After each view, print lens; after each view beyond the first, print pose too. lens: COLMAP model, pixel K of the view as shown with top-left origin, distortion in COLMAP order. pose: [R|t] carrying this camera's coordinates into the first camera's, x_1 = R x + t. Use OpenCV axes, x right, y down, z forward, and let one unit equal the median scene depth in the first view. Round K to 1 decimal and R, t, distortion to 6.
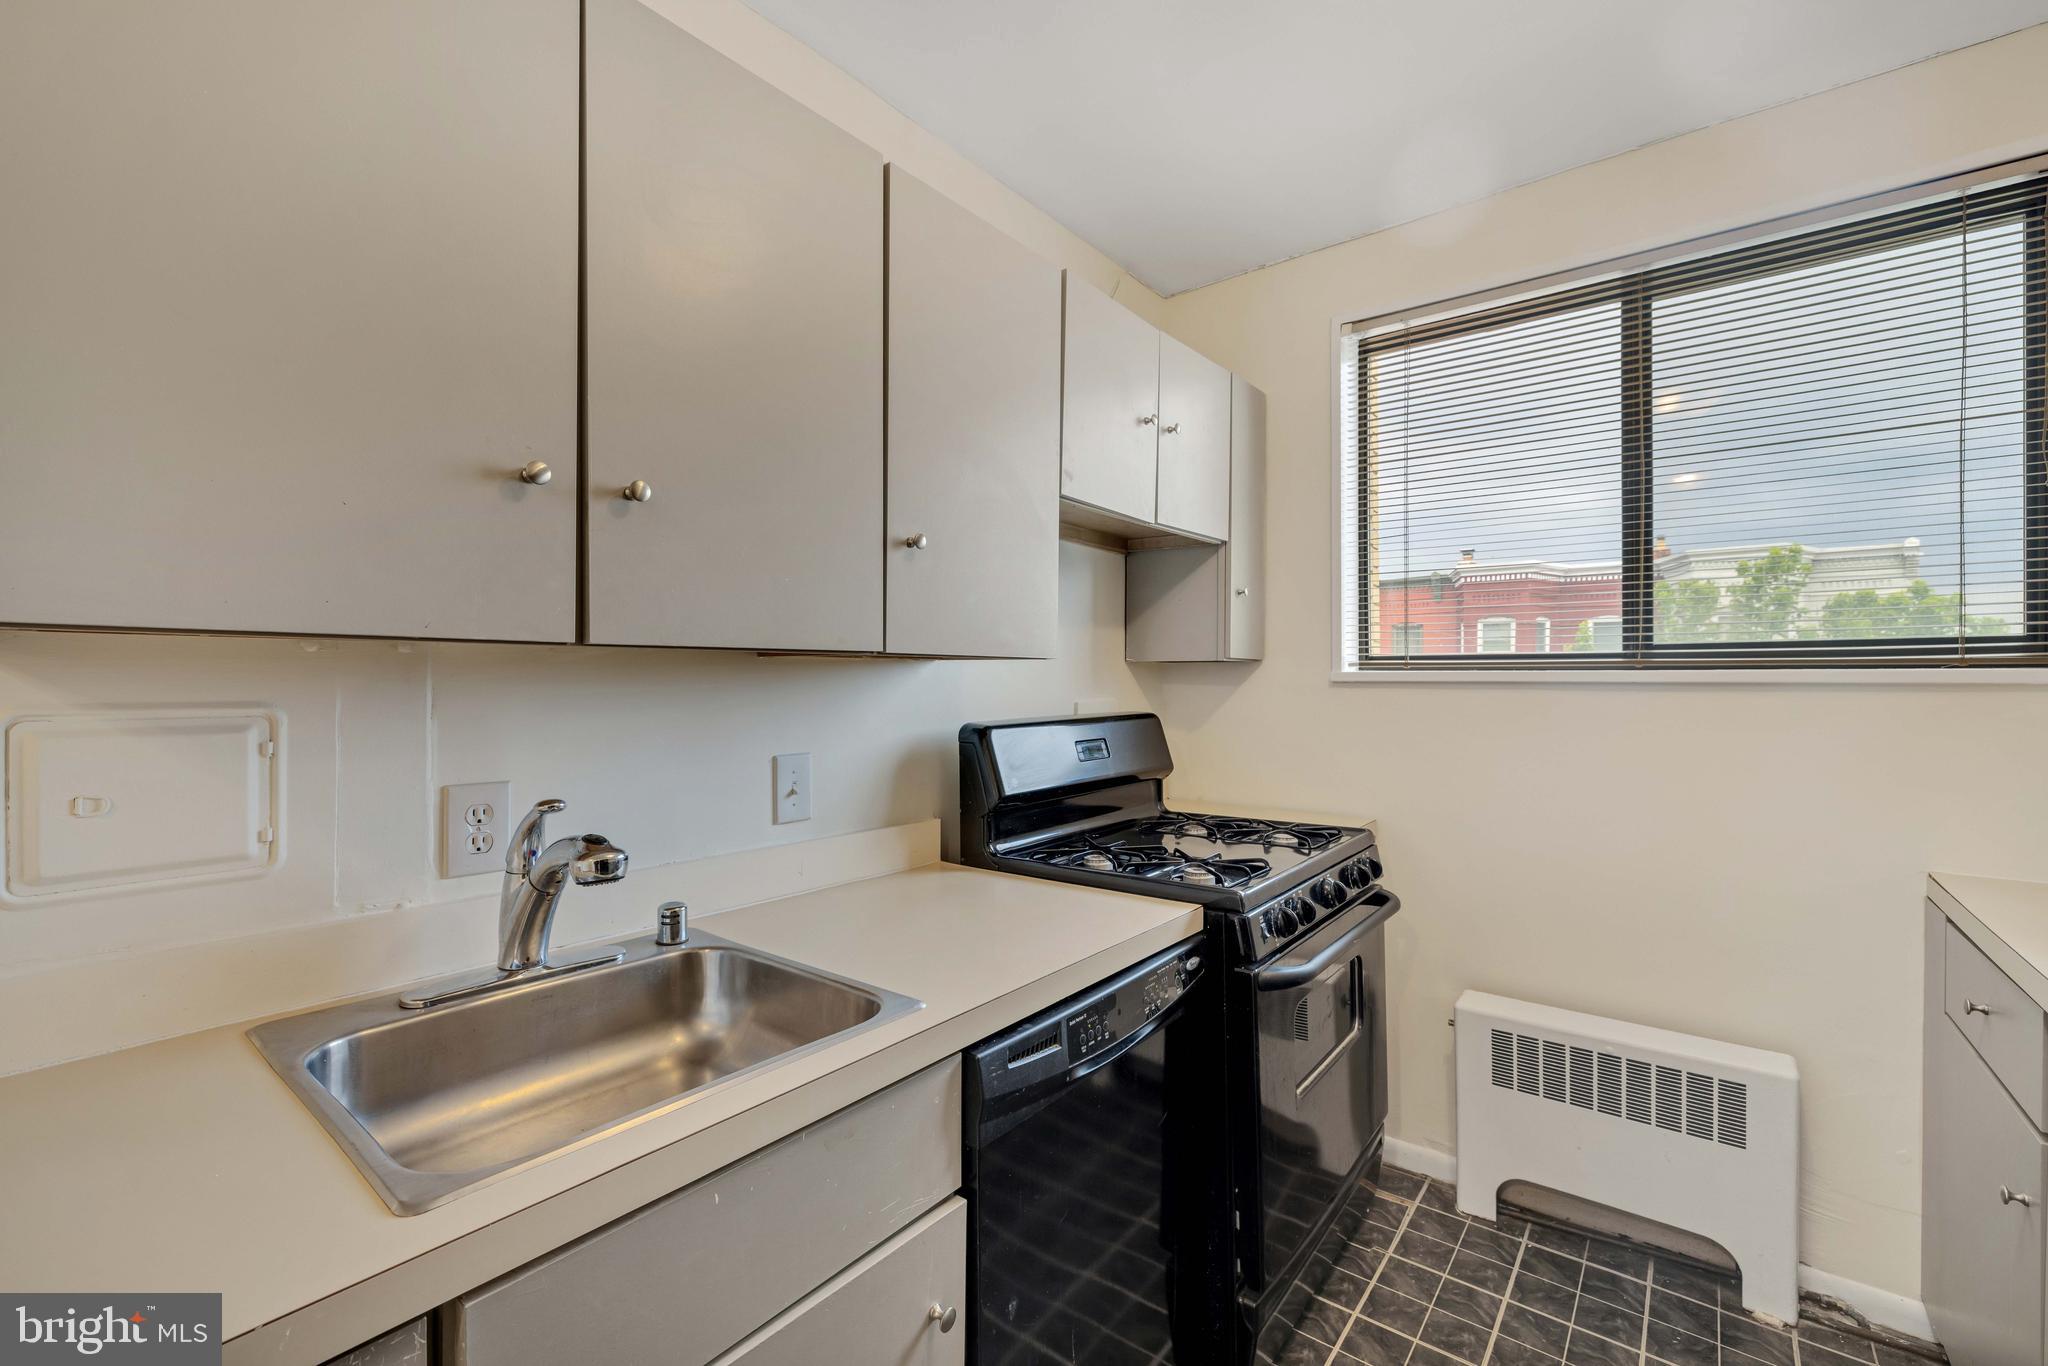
lens RADIAL K [[861.4, 0, 1017.3], [0, 861.4, 683.5], [0, 0, 1]] dist [-0.007211, 0.000472]
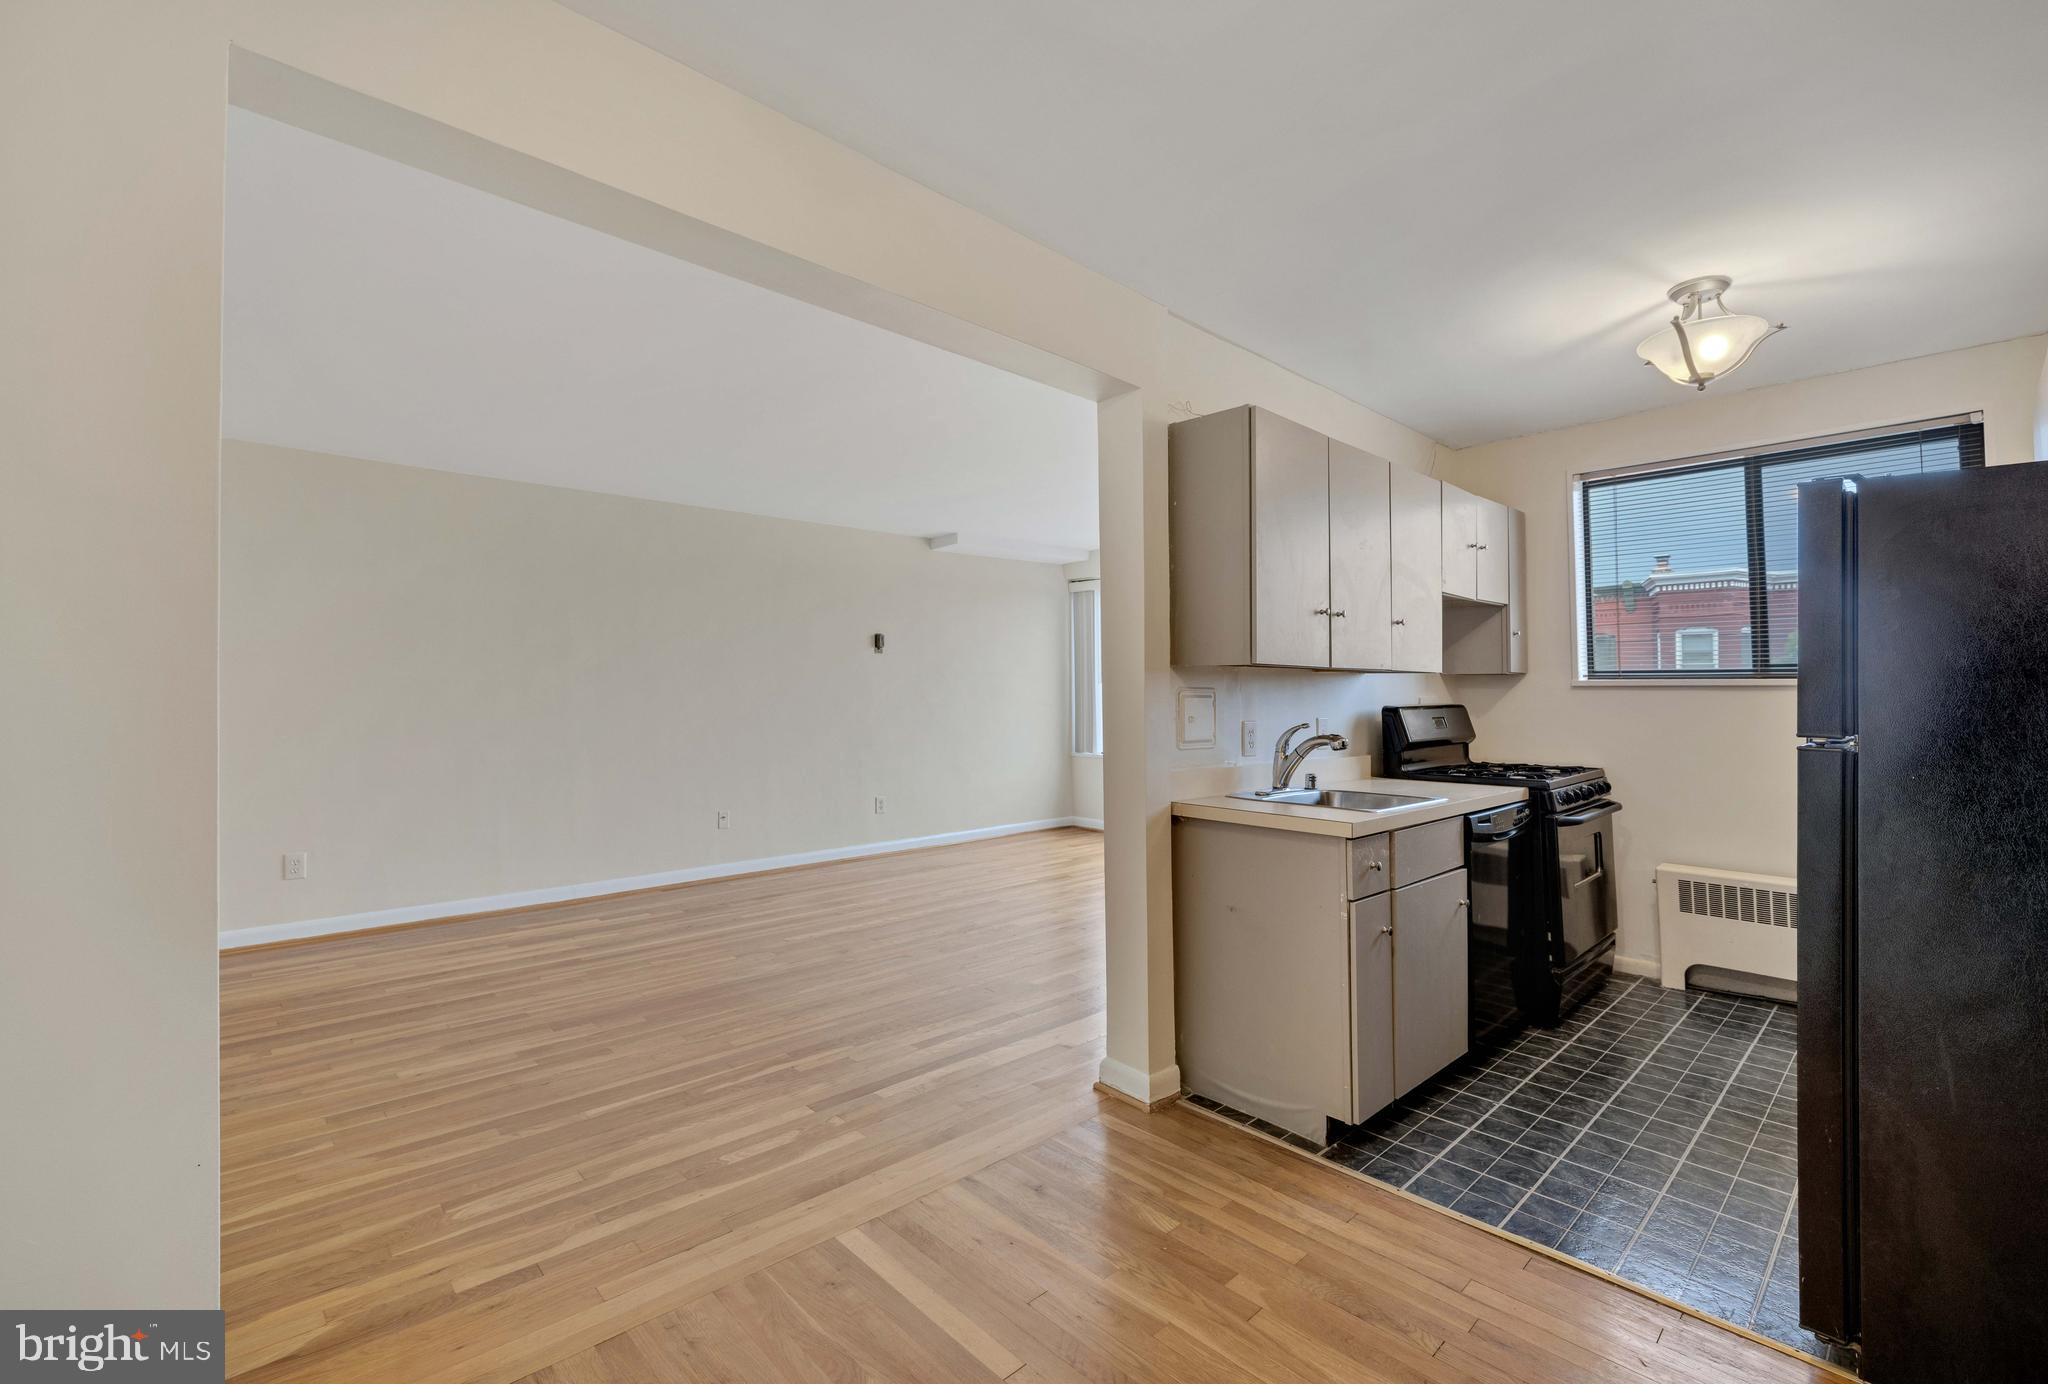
lens RADIAL K [[919.0, 0, 1047.5], [0, 919.0, 650.0], [0, 0, 1]] dist [-0.002684, -0.000457]
pose [[0.993807, -0.002735, -0.111089, -0.514094], [-0.003070, 0.998640, -0.052052, 0.027219], [0.111080, 0.052071, 0.992446, -1.016949]]
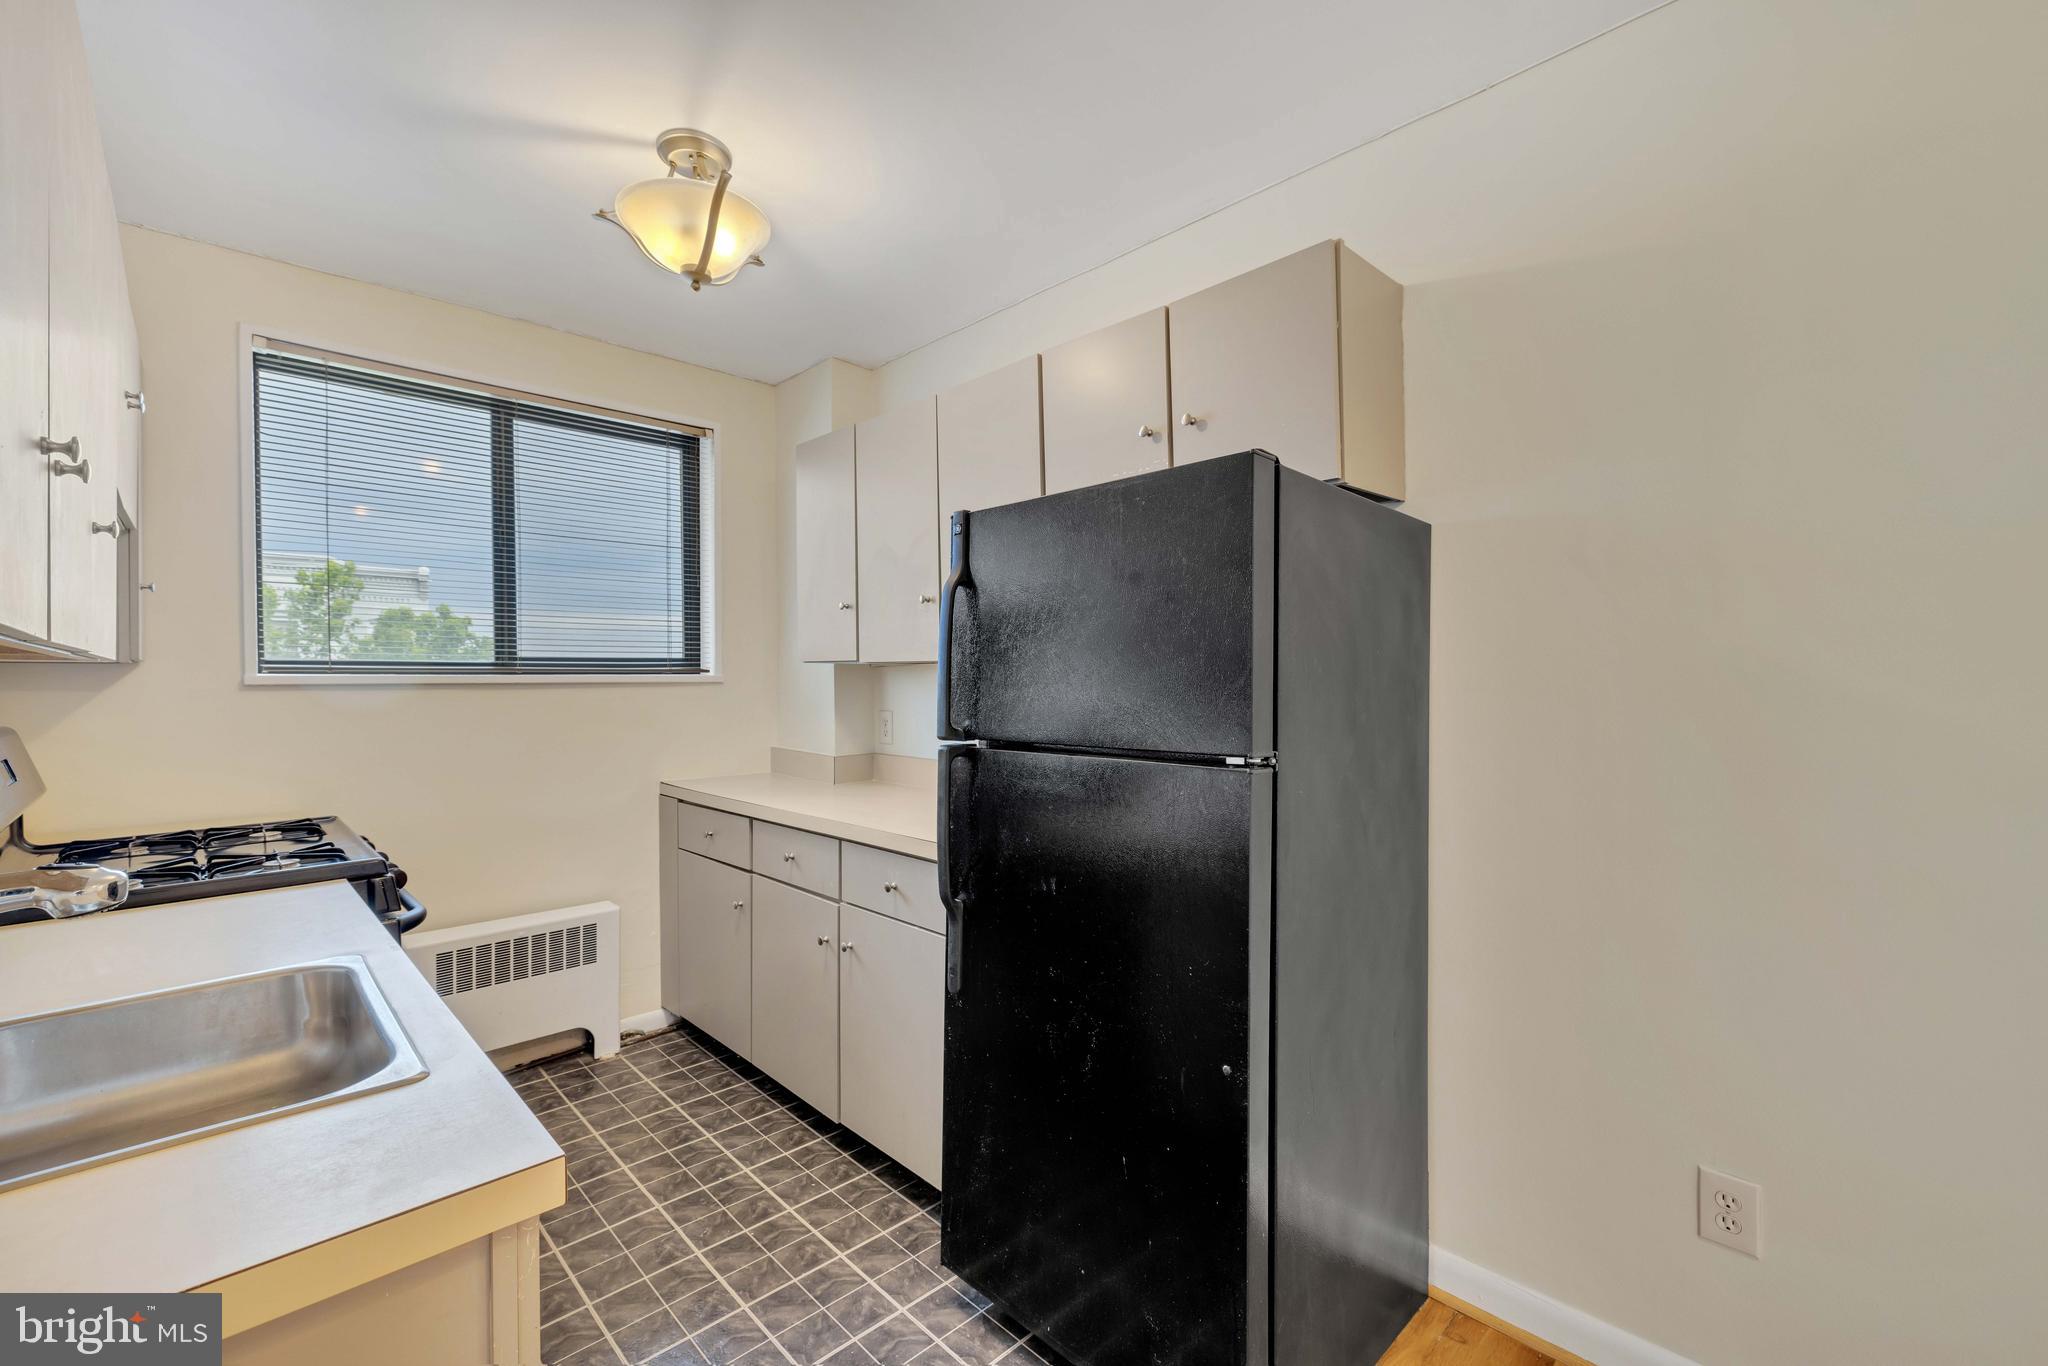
lens RADIAL K [[861.4, 0, 1015.7], [0, 861.4, 667.6], [0, 0, 1]] dist [-0.007211, 0.000472]
pose [[0.127975, 0.011583, 0.991710, -0.589452], [0.010247, 0.999863, -0.013001, -0.000544], [-0.991724, 0.011826, 0.127838, -0.027380]]
